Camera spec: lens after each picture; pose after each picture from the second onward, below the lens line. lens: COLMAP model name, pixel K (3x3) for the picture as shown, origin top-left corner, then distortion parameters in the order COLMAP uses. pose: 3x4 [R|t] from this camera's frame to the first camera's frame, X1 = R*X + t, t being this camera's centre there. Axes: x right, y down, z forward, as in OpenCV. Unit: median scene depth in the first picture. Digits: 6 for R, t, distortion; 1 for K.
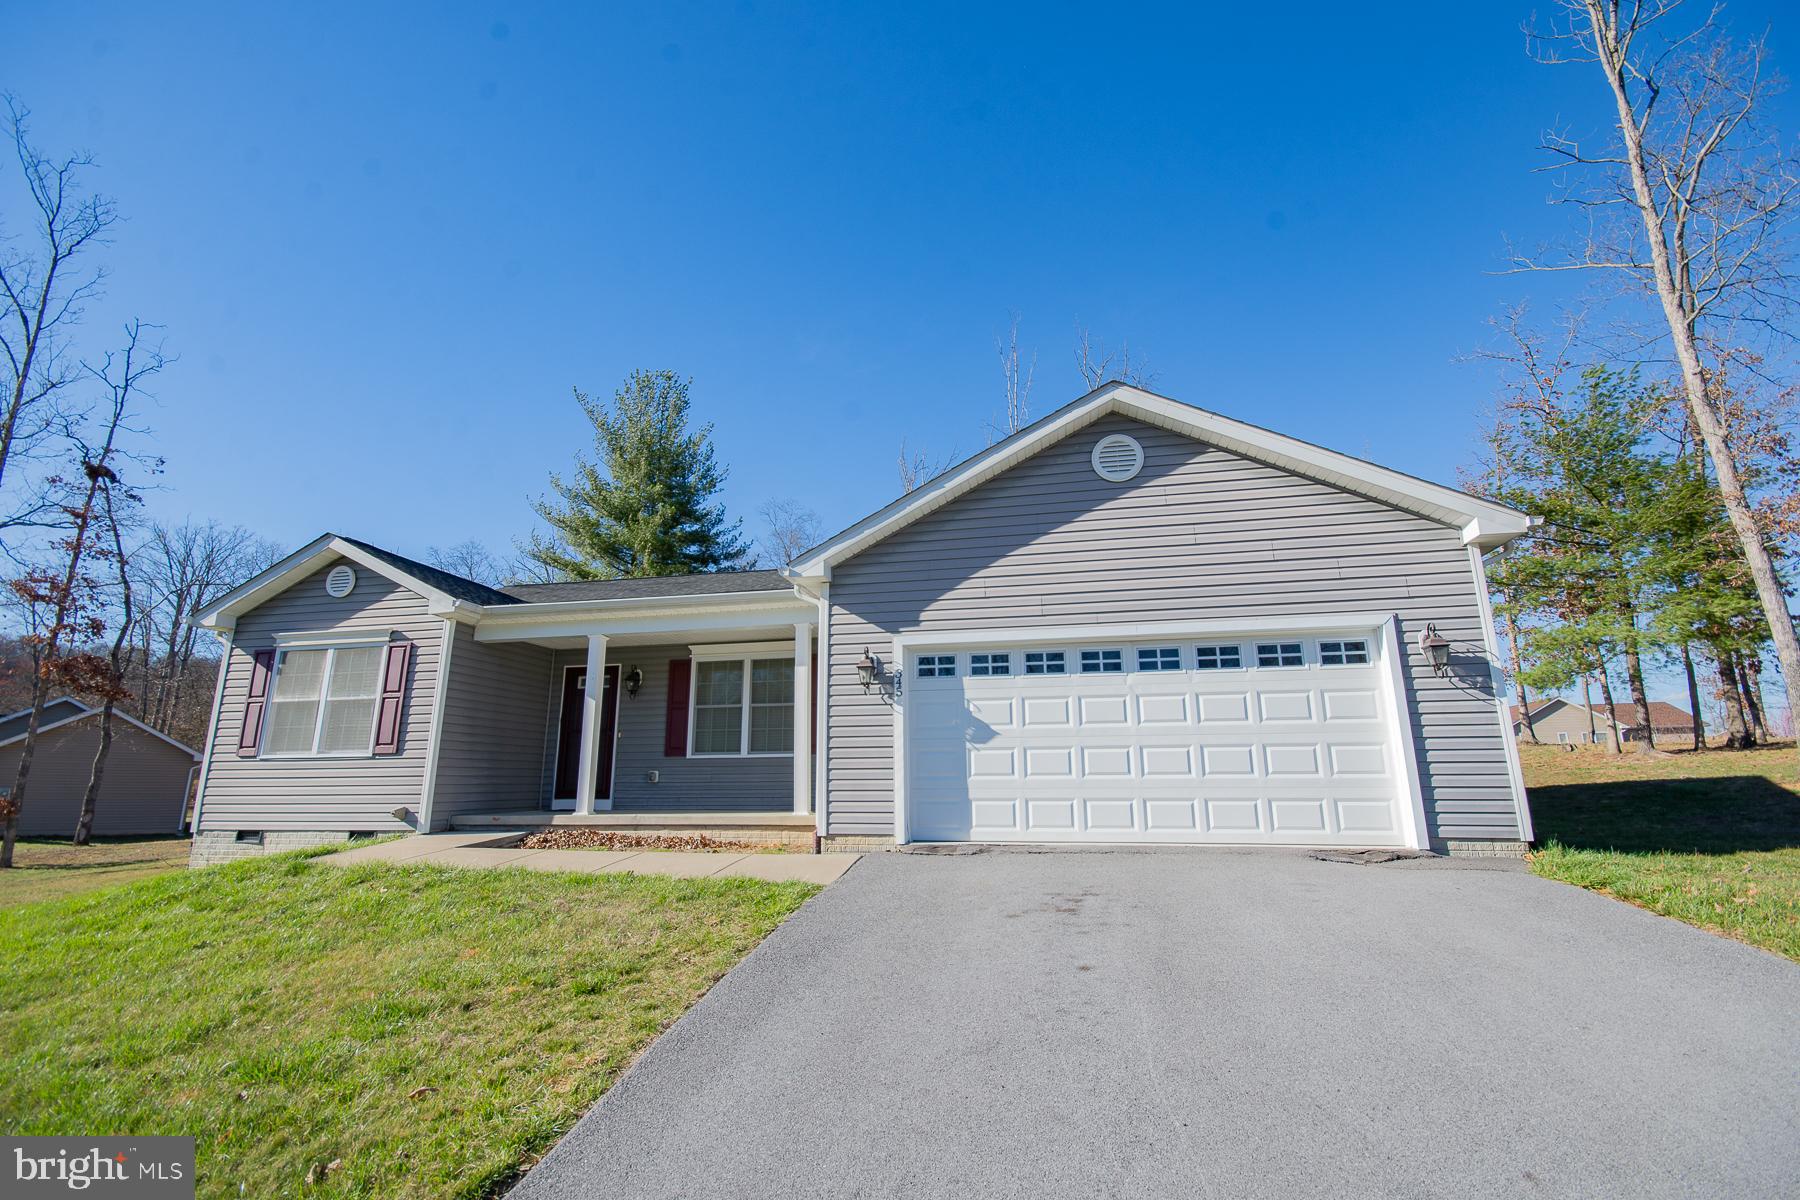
lens RADIAL K [[791.0, 0, 912.9], [0, 791.0, 608.6], [0, 0, 1]] dist [0.011176, -0.010170]
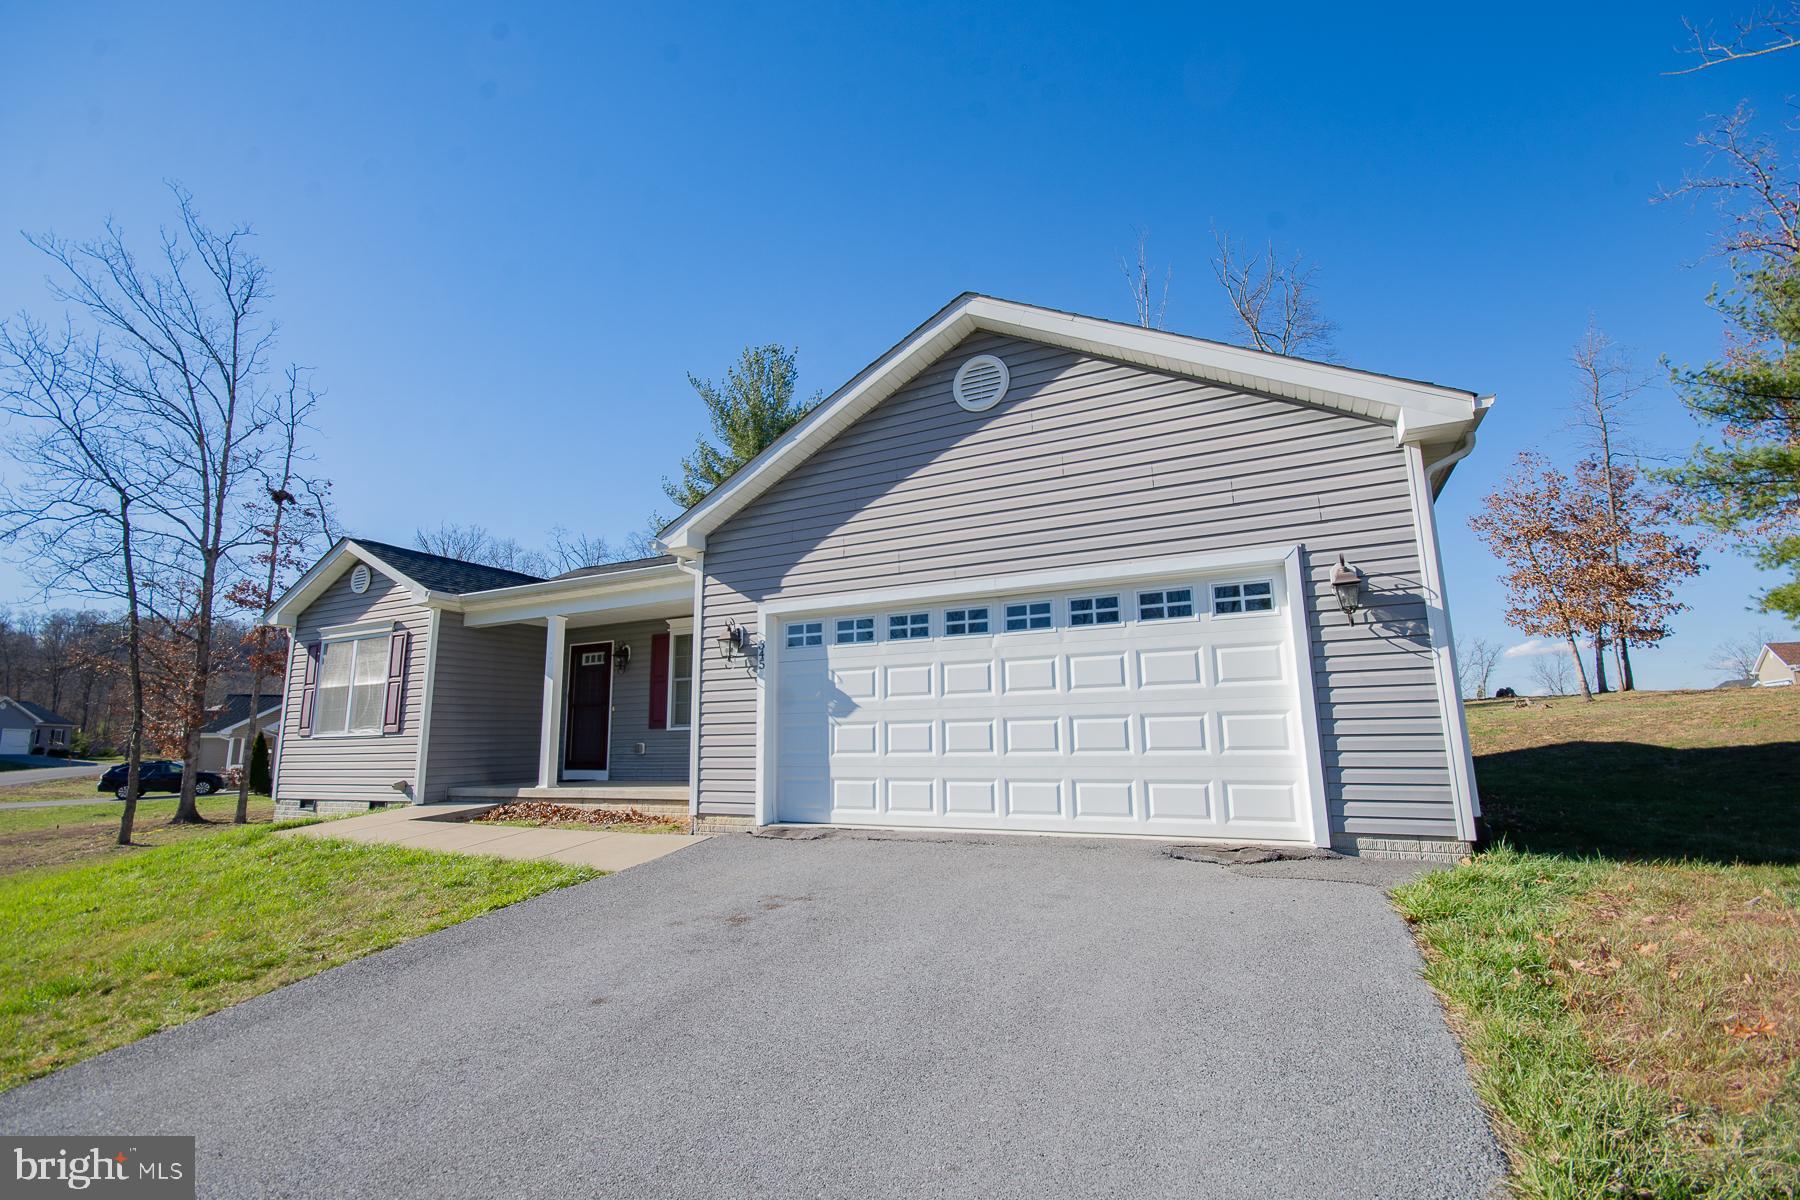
lens RADIAL K [[791.0, 0, 909.6], [0, 791.0, 610.5], [0, 0, 1]] dist [0.011176, -0.010170]
pose [[0.966629, -0.051767, -0.250897, 0.382682], [0.066405, 0.996528, 0.050230, 0.005893], [0.247426, -0.065215, 0.966710, 0.138345]]
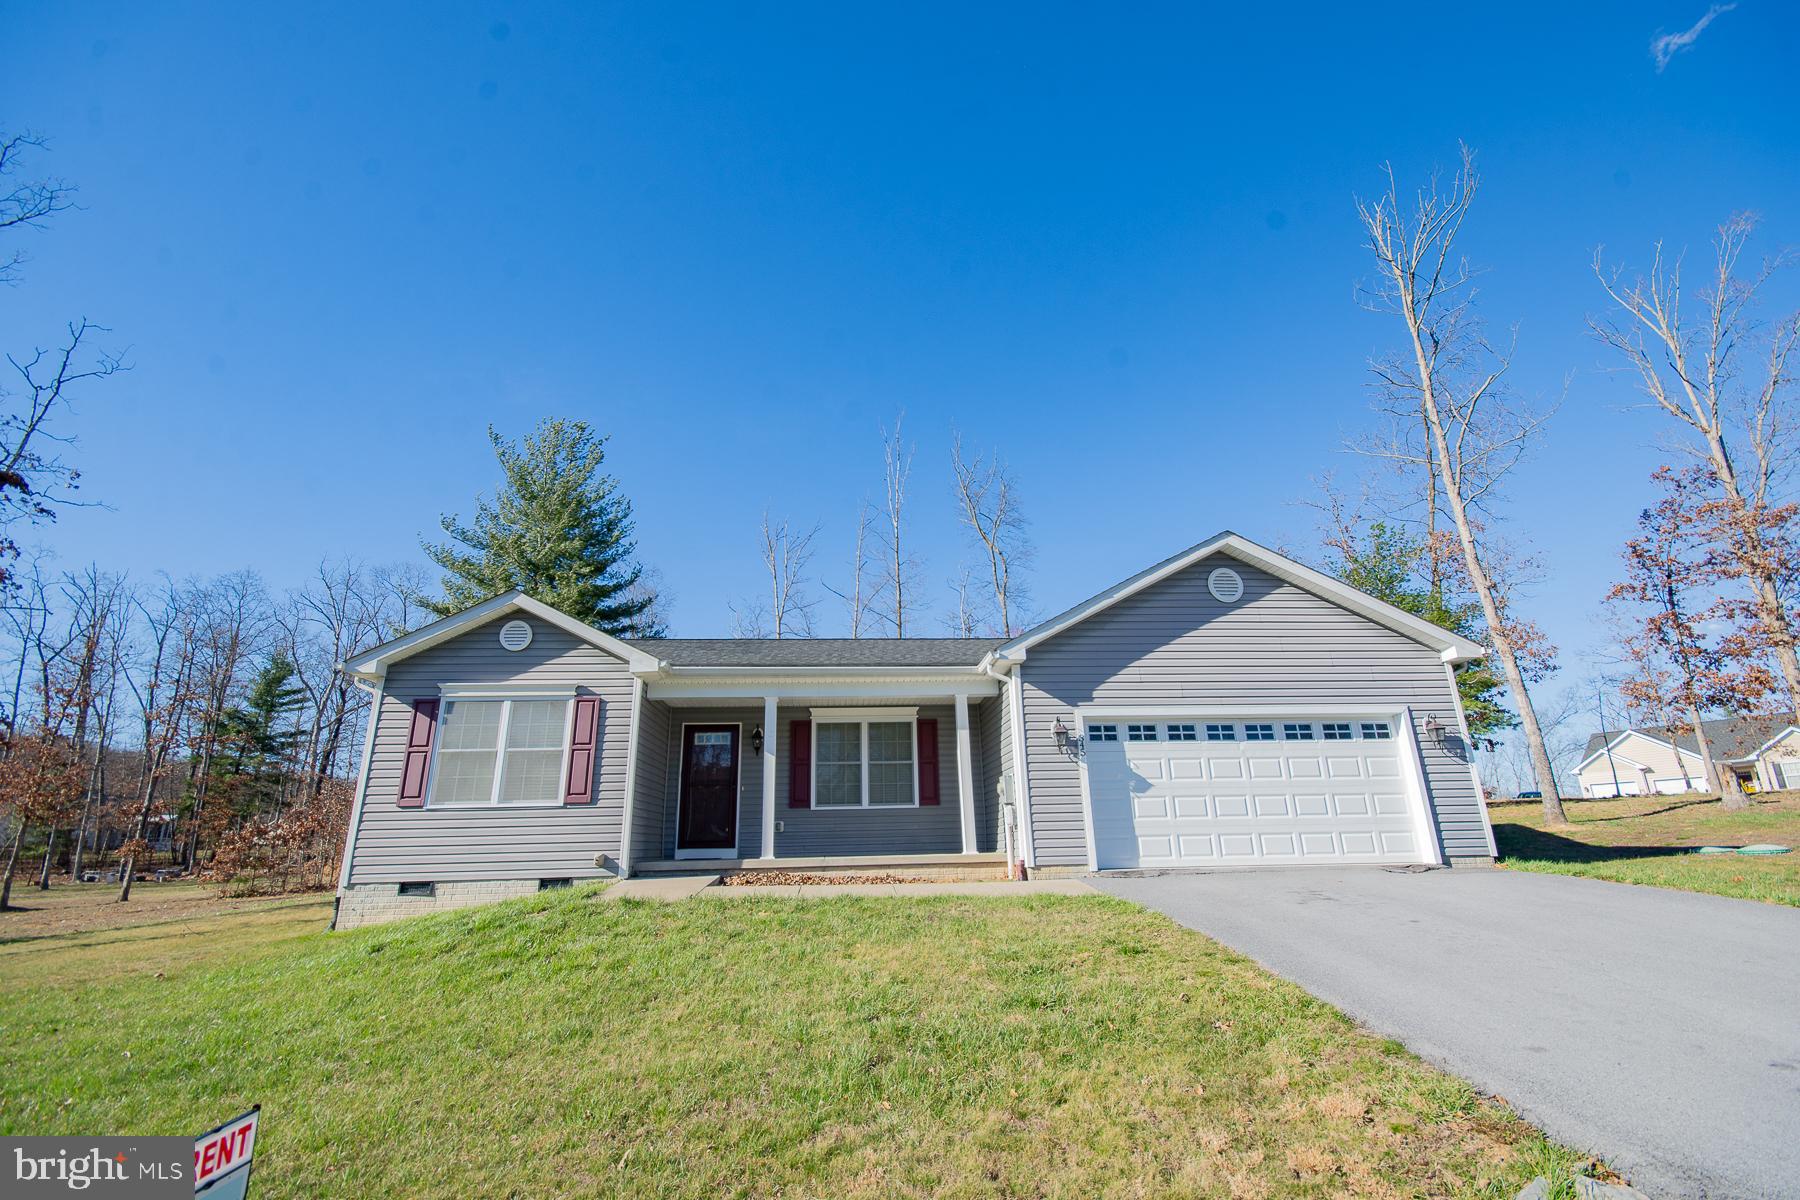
lens RADIAL K [[791.0, 0, 910.8], [0, 791.0, 608.1], [0, 0, 1]] dist [0.011176, -0.010170]
pose [[0.960716, 0.067189, 0.269277, -0.639095], [-0.044911, 0.995102, -0.088060, -0.002943], [-0.273875, 0.072507, 0.959028, -0.178411]]
